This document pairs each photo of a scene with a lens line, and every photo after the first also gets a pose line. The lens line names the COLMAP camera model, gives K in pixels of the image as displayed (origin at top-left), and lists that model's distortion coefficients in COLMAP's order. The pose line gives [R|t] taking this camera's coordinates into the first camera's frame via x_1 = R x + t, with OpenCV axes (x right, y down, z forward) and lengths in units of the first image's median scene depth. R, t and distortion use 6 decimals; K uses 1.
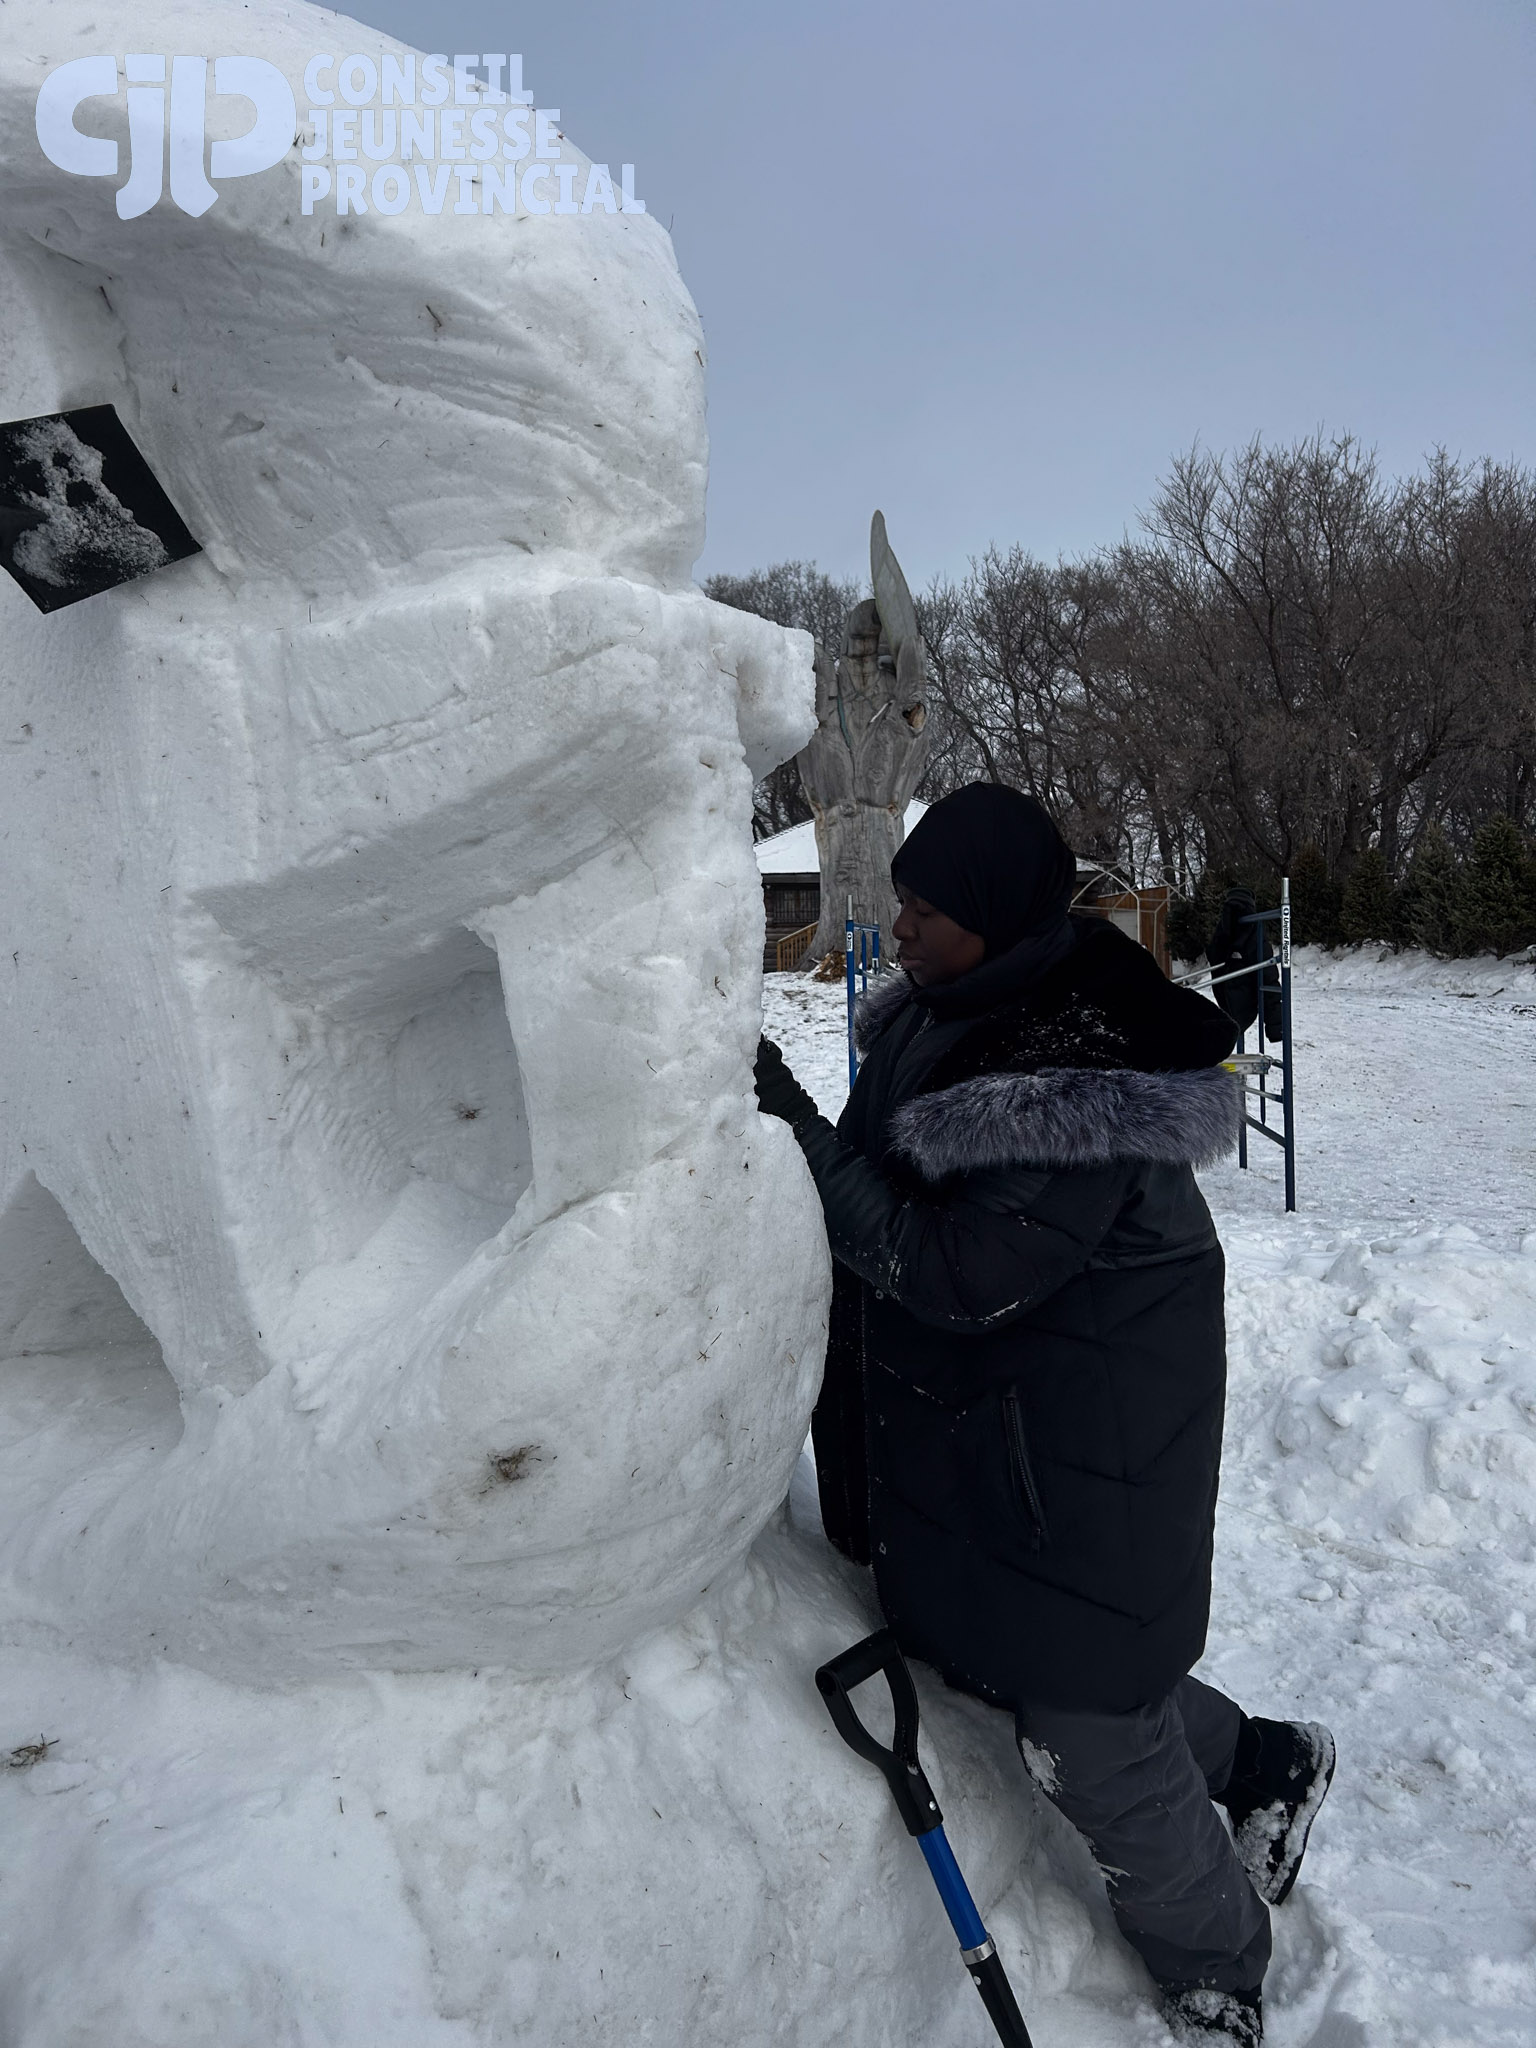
lens RADIAL K [[1548.5, 0, 785.8], [0, 1548.5, 1022.3], [0, 0, 1]] dist [0.029387, -0.044307]
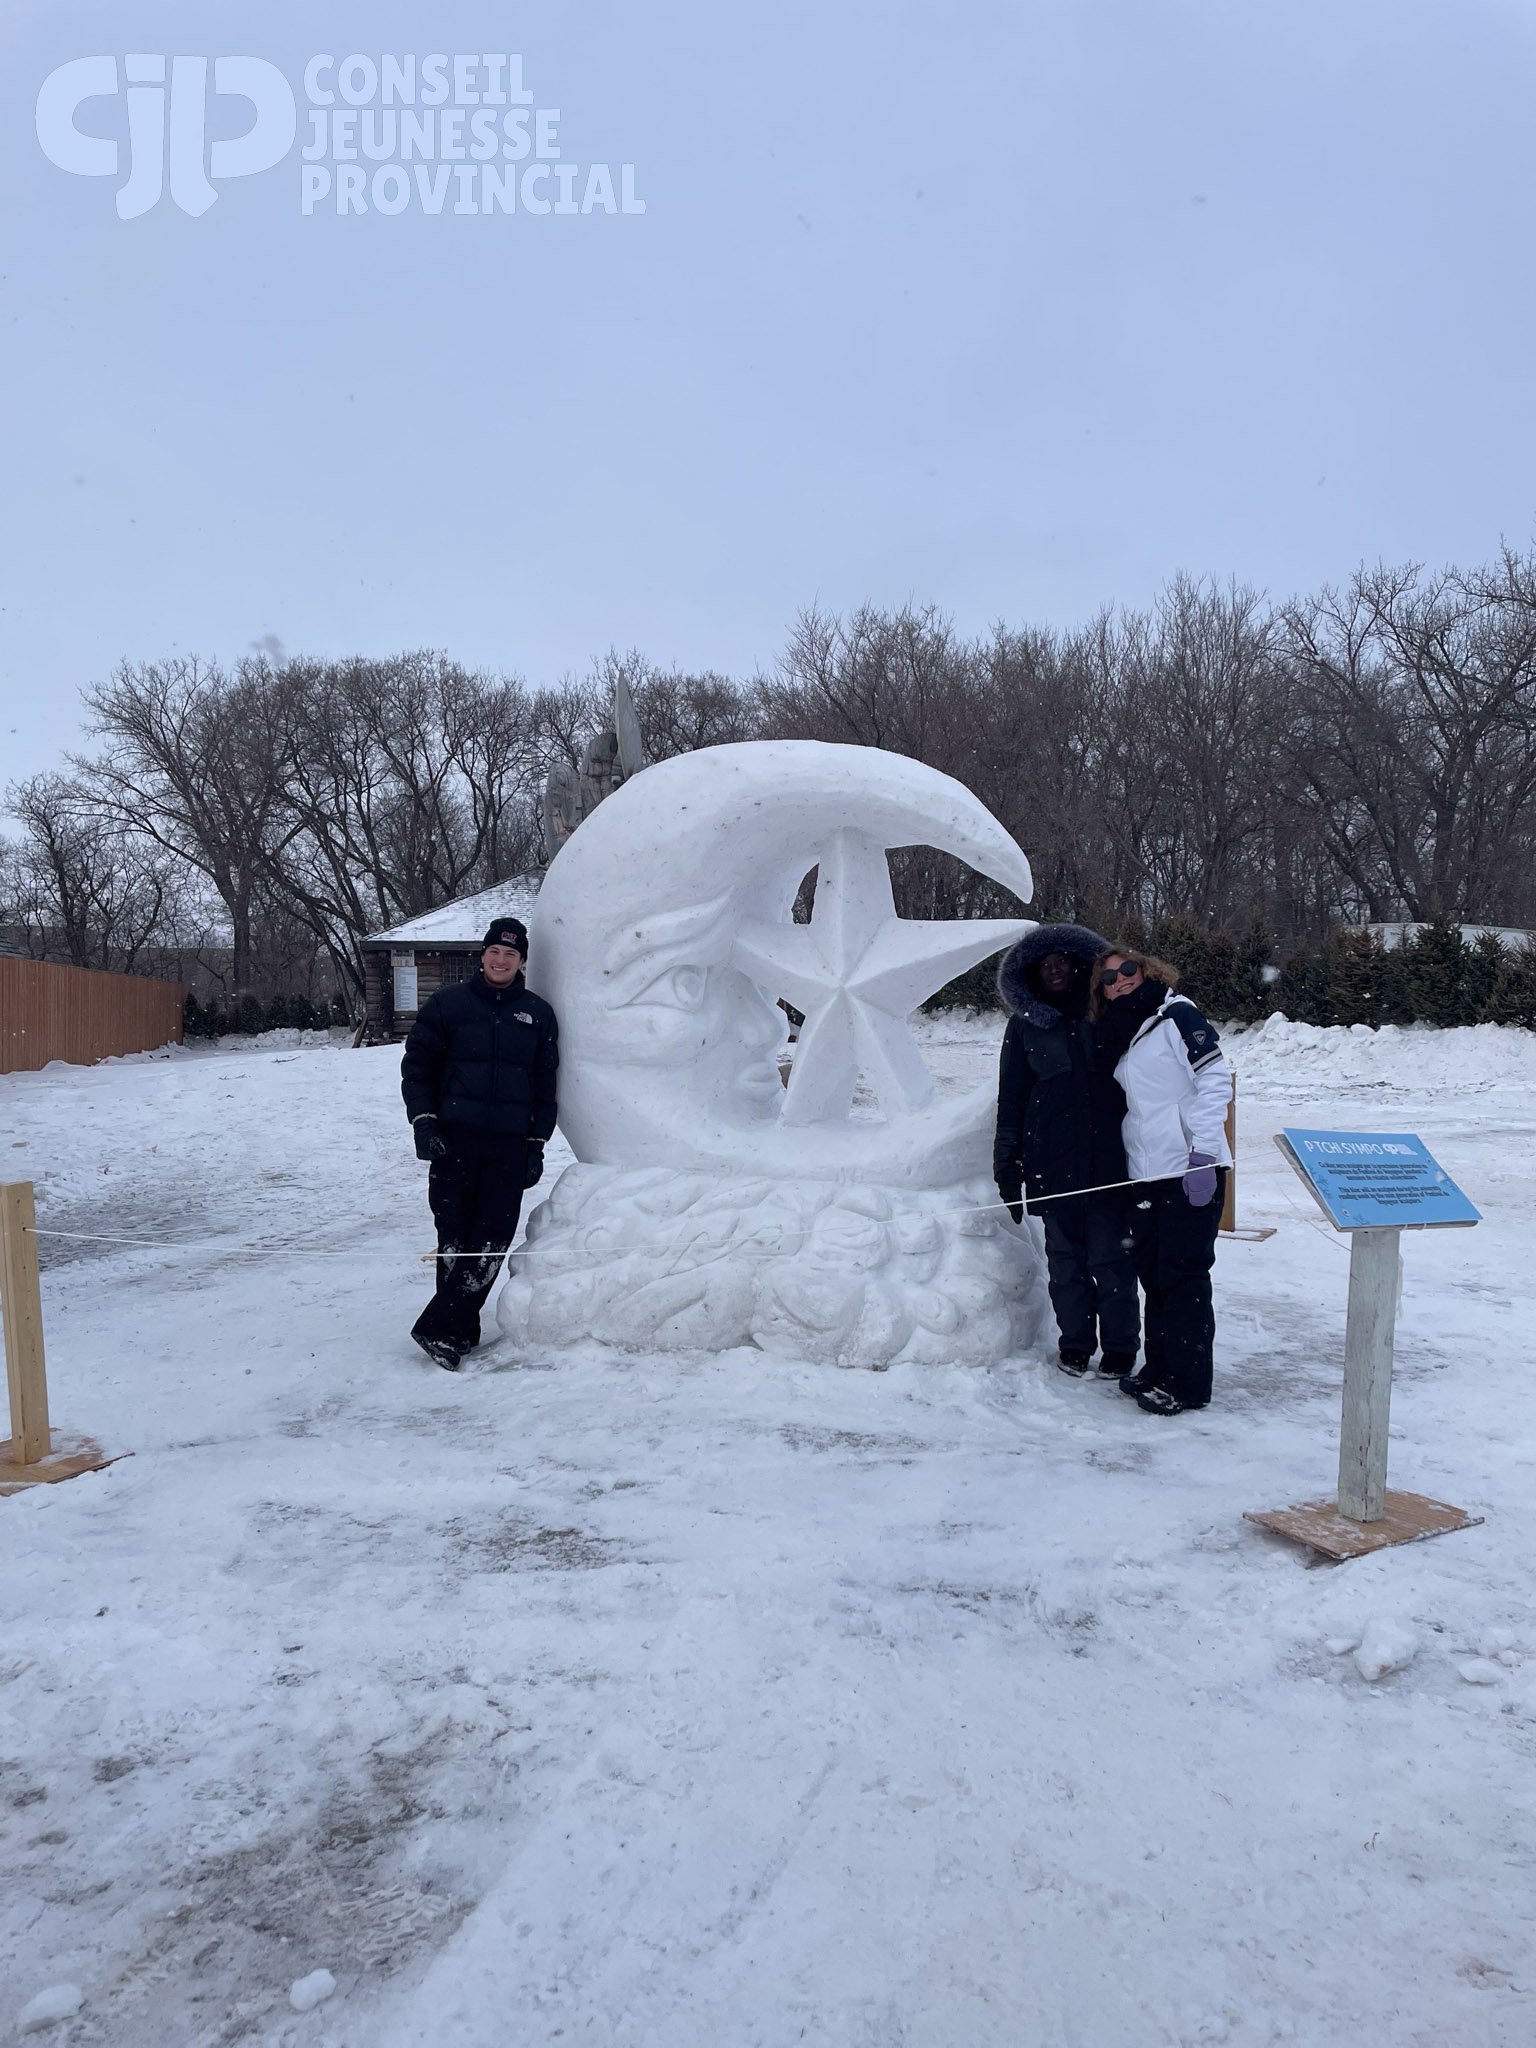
lens RADIAL K [[1528.5, 0, 796.6], [0, 1528.5, 1006.8], [0, 0, 1]] dist [0.070954, -0.002415]
pose [[0.959092, 0.003343, 0.283073, -0.152738], [0.011020, 0.998731, -0.049135, 0.013214], [-0.282879, 0.050244, 0.957839, -0.229706]]
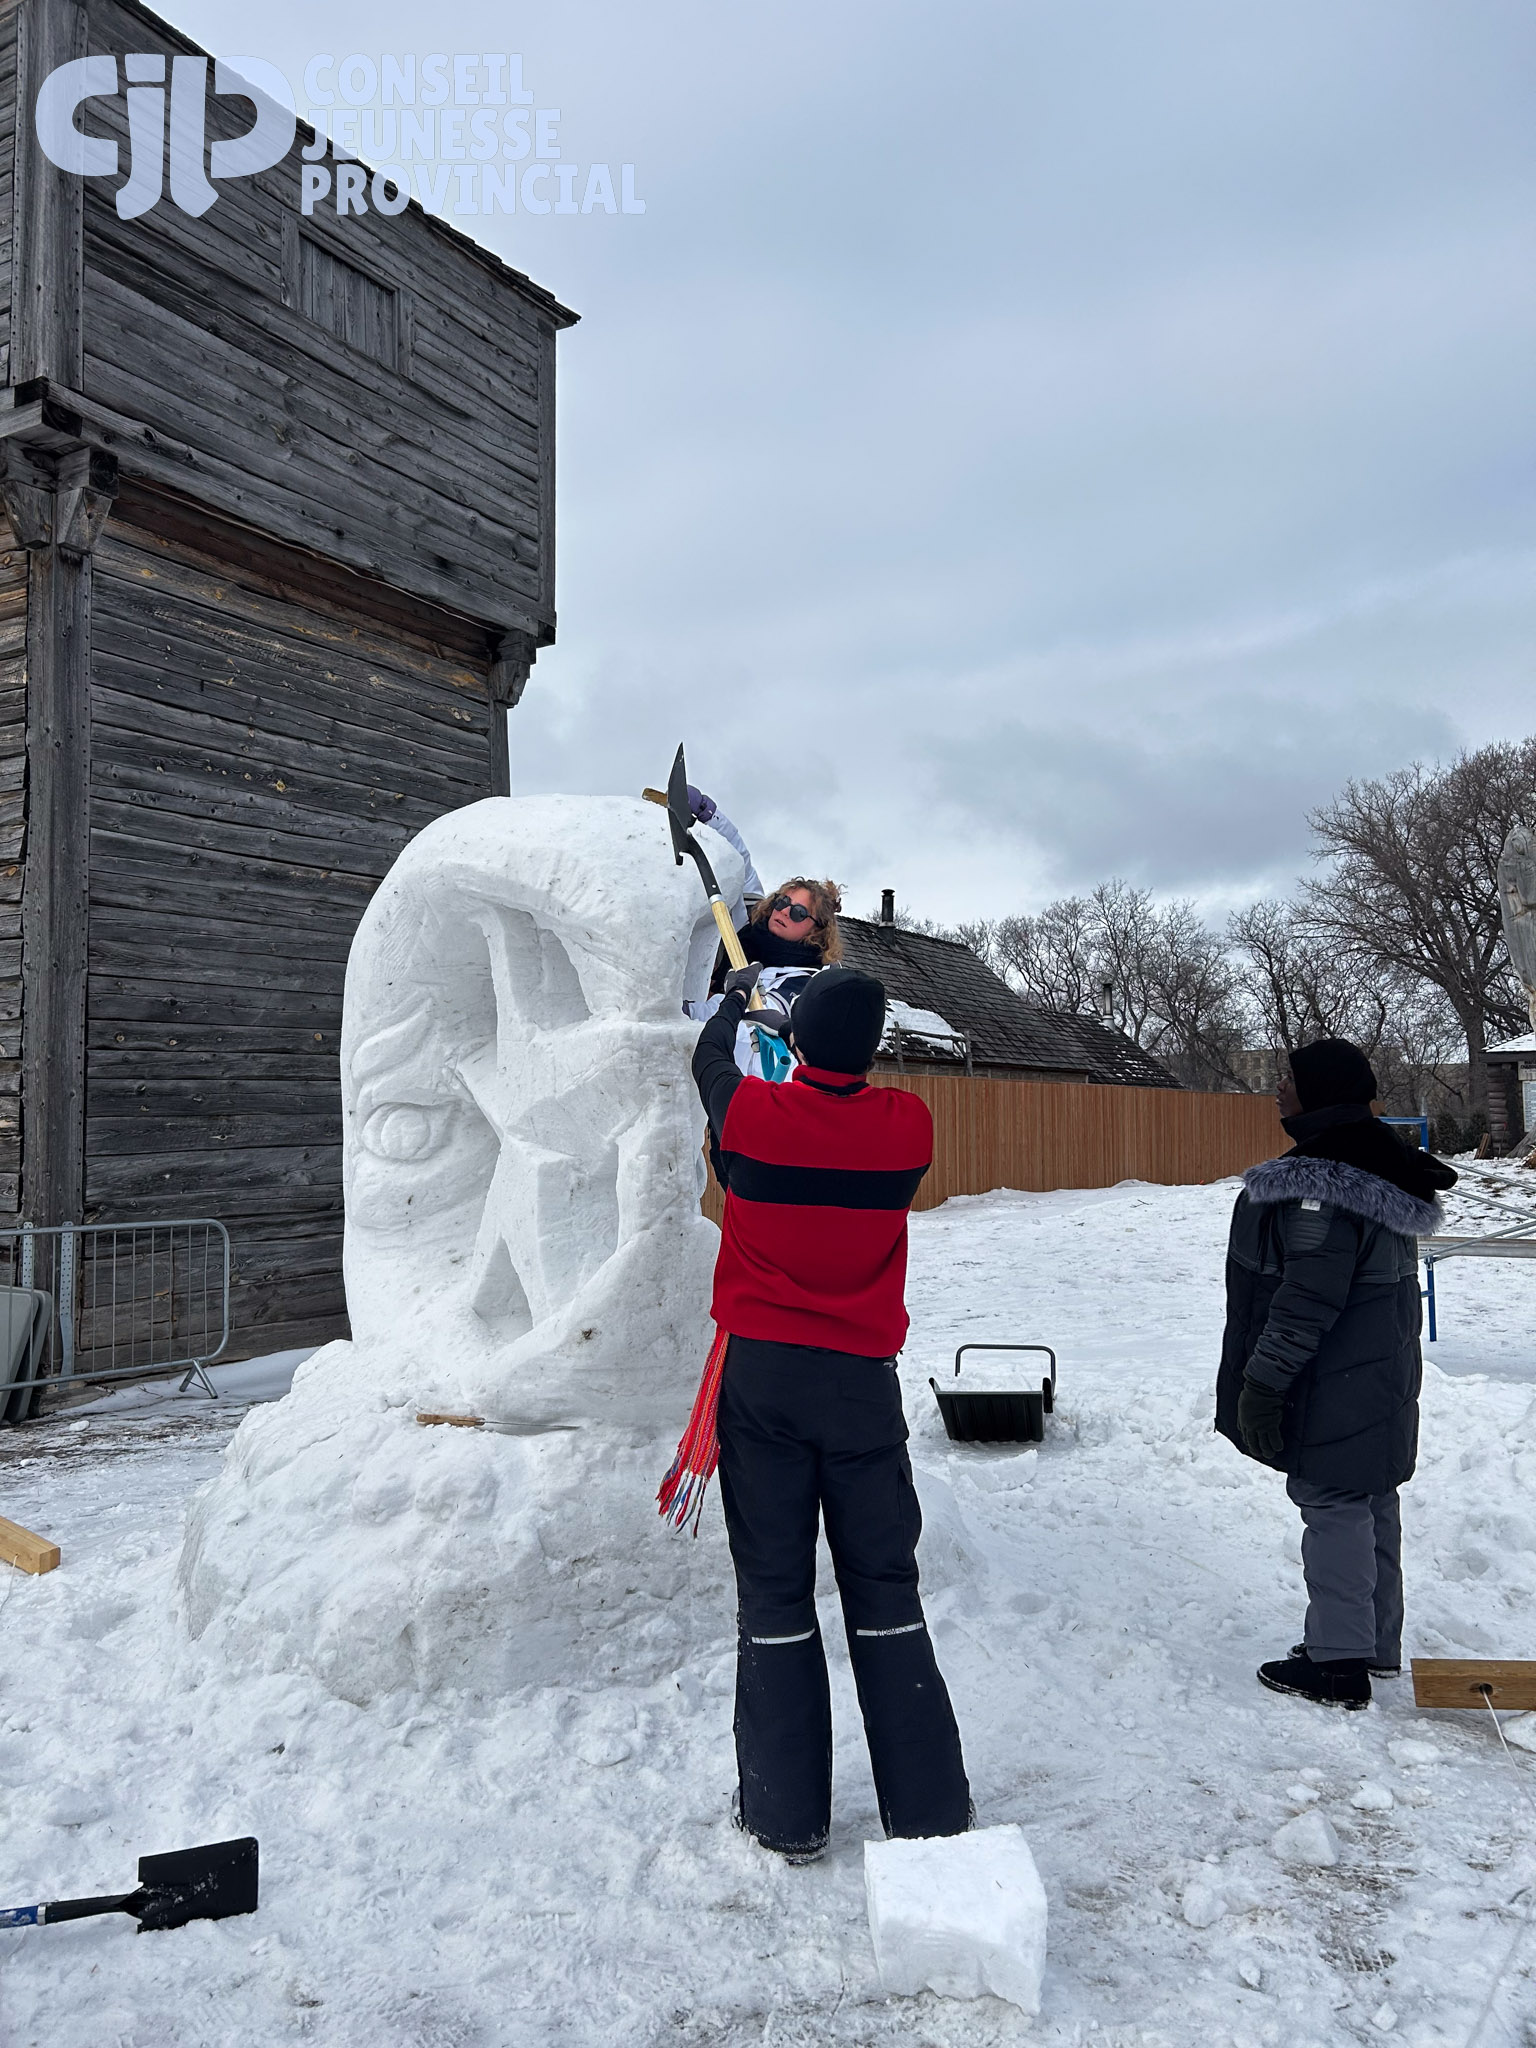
lens RADIAL K [[1536.5, 0, 749.6], [0, 1536.5, 1004.6], [0, 0, 1]] dist [0.113501, -0.210119]
pose [[0.850294, -0.040861, -0.524720, 0.122477], [-0.025440, 0.992625, -0.118523, 0.000934], [0.525693, 0.114129, 0.842984, -0.100599]]
